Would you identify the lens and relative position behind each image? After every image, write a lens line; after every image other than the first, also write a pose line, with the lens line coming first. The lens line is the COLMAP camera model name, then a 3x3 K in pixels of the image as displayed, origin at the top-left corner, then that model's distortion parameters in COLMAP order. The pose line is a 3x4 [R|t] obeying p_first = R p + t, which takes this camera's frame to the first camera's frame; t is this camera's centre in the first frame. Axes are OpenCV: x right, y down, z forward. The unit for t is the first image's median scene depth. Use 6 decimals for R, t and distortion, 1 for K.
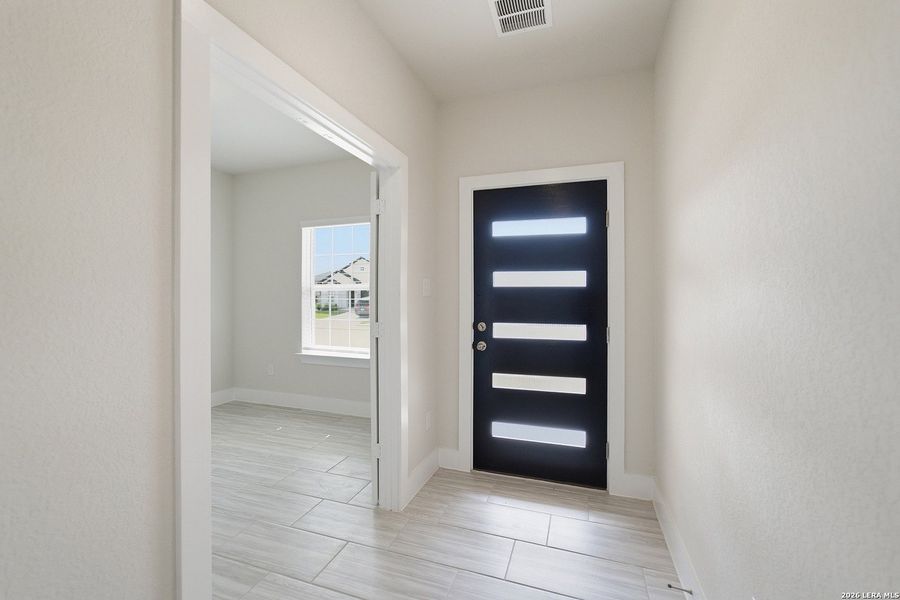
lens RADIAL K [[375.0, 0, 447.6], [0, 375.0, 293.4], [0, 0, 1]] dist [-0.002193, -0.000016]
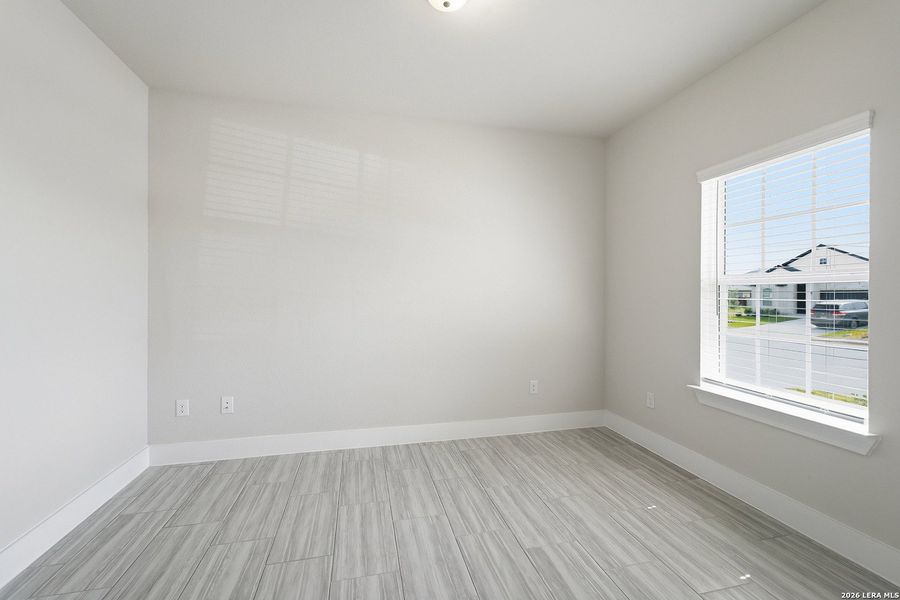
lens RADIAL K [[375.0, 0, 447.6], [0, 375.0, 293.4], [0, 0, 1]] dist [-0.002193, -0.000016]
pose [[0.538329, 0.005985, -0.842714, -0.095108], [-0.005334, 0.999979, 0.003694, 0.006852], [0.842718, 0.002507, 0.538349, 0.323782]]
